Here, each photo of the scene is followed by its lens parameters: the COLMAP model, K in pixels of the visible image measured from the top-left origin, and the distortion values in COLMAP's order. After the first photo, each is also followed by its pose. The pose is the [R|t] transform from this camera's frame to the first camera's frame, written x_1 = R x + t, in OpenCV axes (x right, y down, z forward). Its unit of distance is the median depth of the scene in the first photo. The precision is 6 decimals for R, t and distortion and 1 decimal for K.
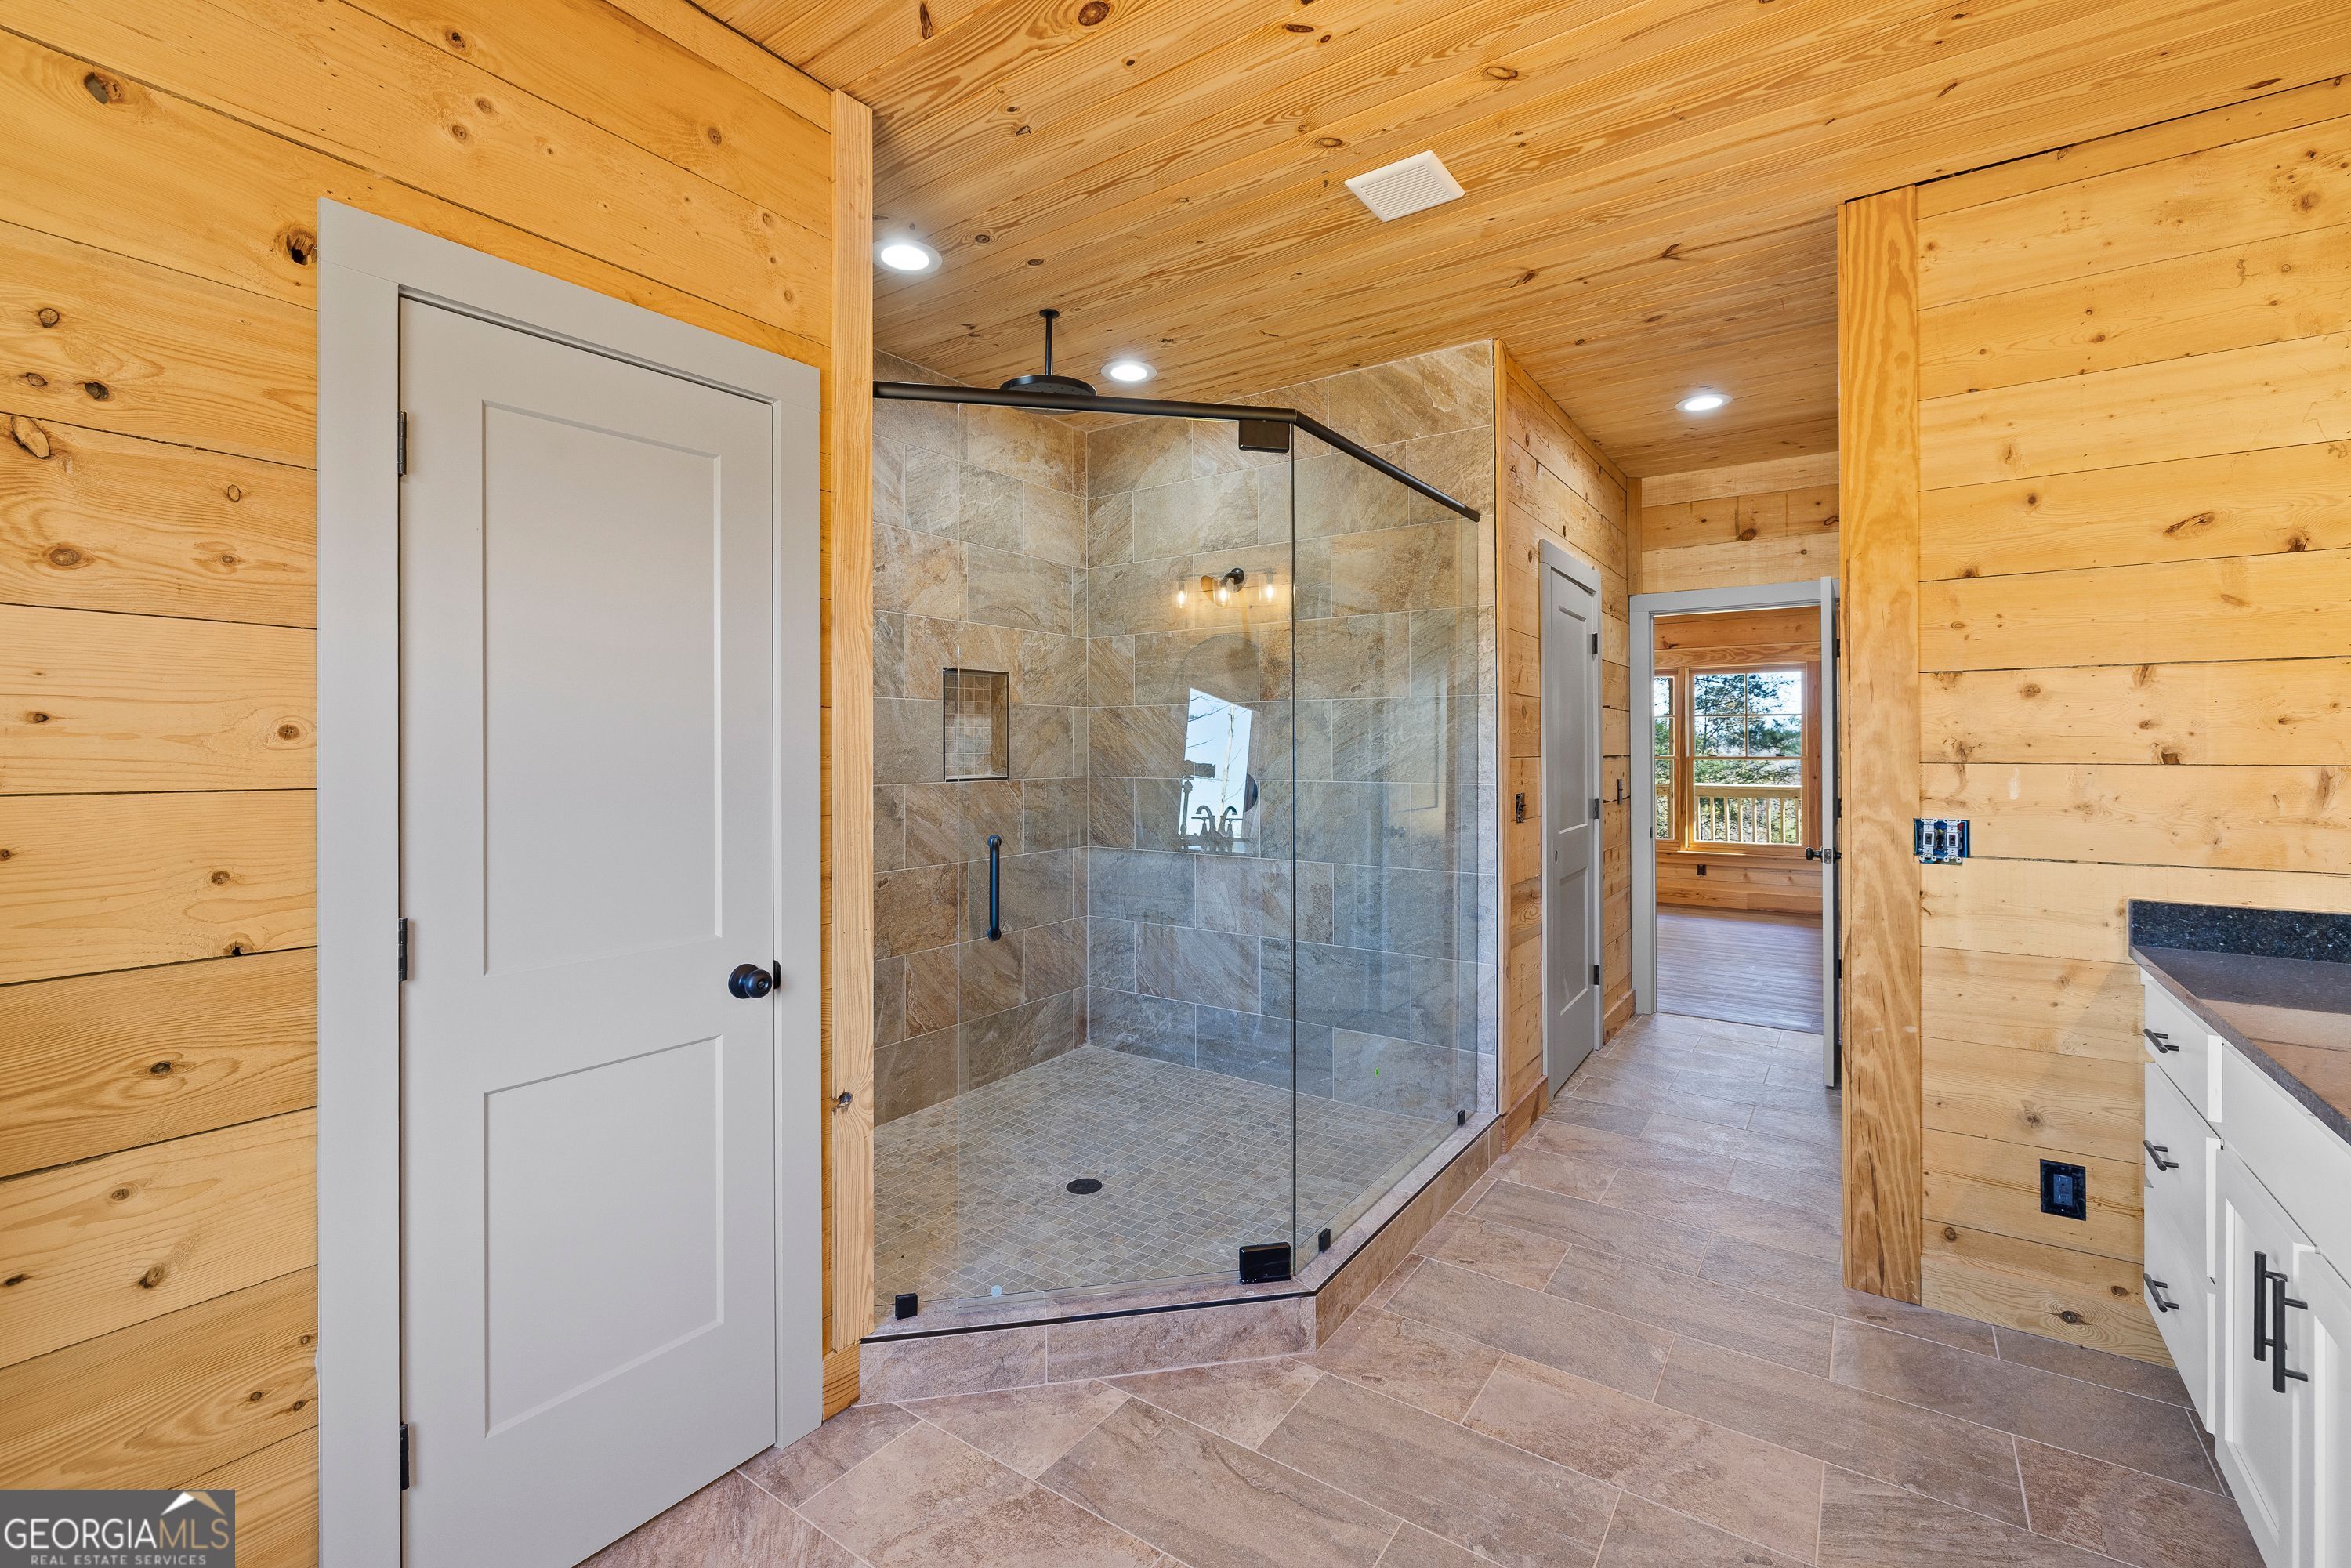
lens RADIAL K [[999.1, 0, 1154.6], [0, 999.1, 751.8], [0, 0, 1]] dist [0.003935, -0.000735]
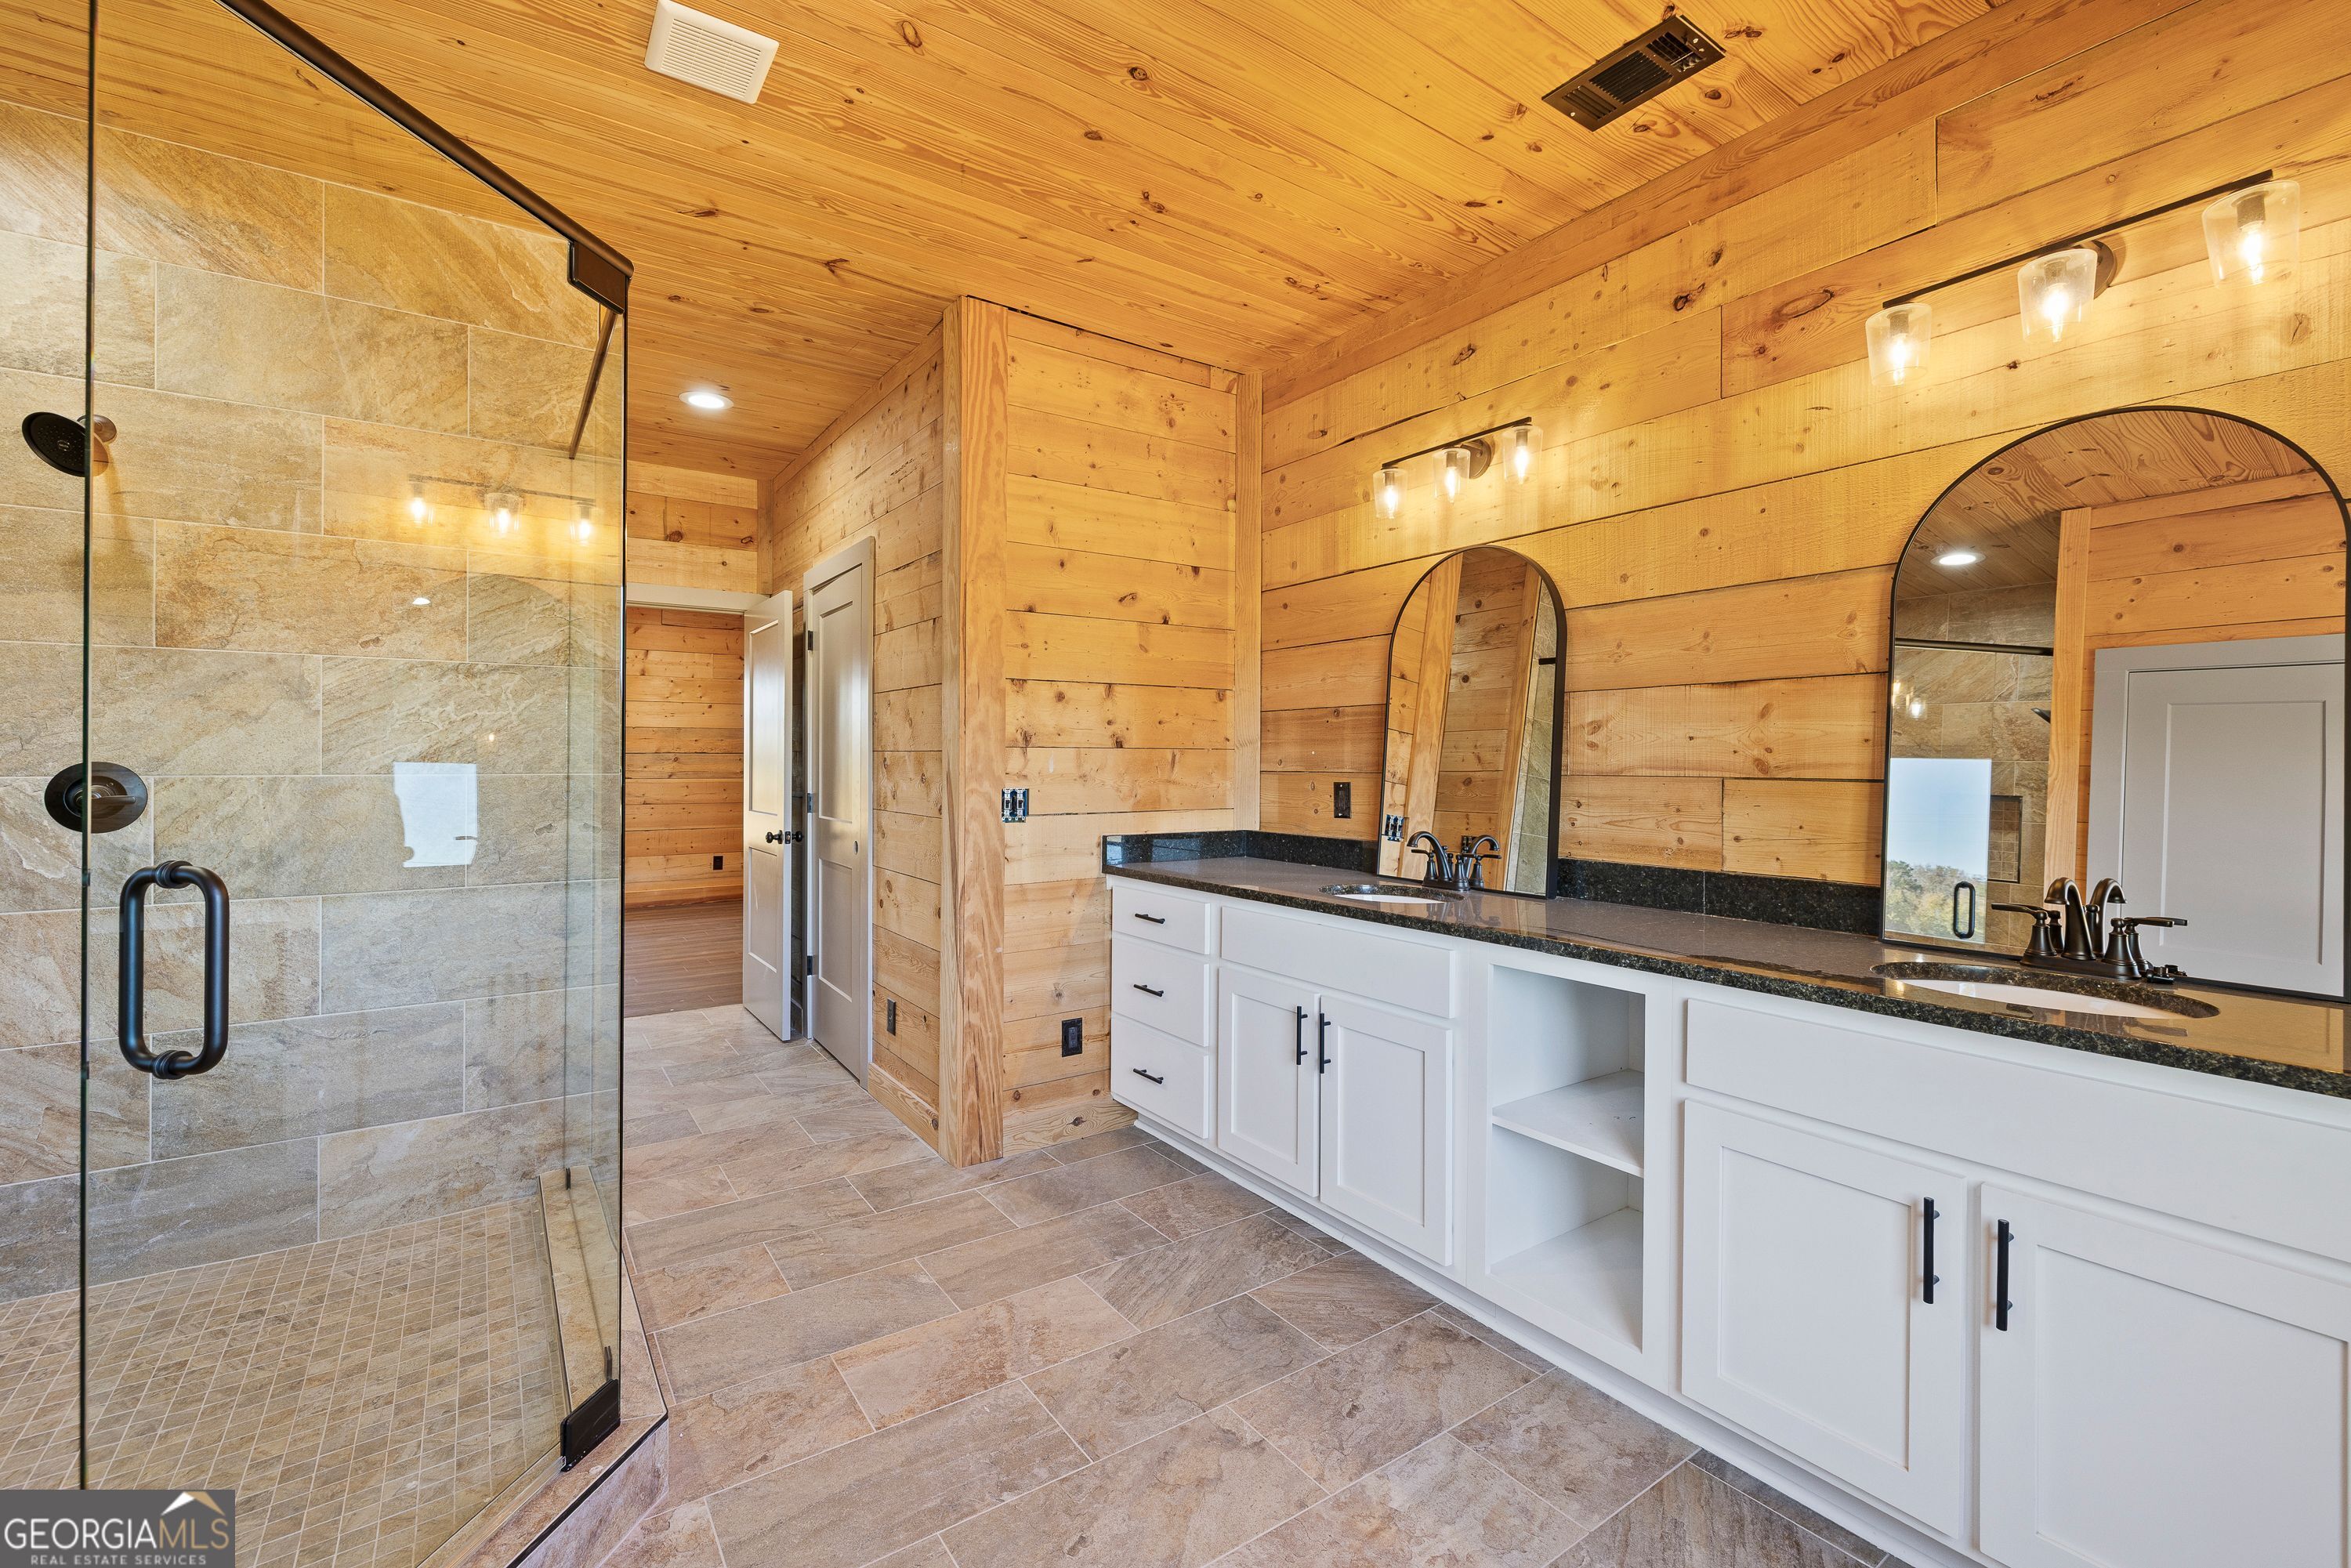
lens RADIAL K [[999.1, 0, 1165.9], [0, 999.1, 765.6], [0, 0, 1]] dist [0.003935, -0.000735]
pose [[0.355045, -0.003747, 0.934842, -0.393642], [-0.000127, 0.999992, 0.004056, 0.030477], [-0.934849, -0.001559, 0.355042, 0.333201]]
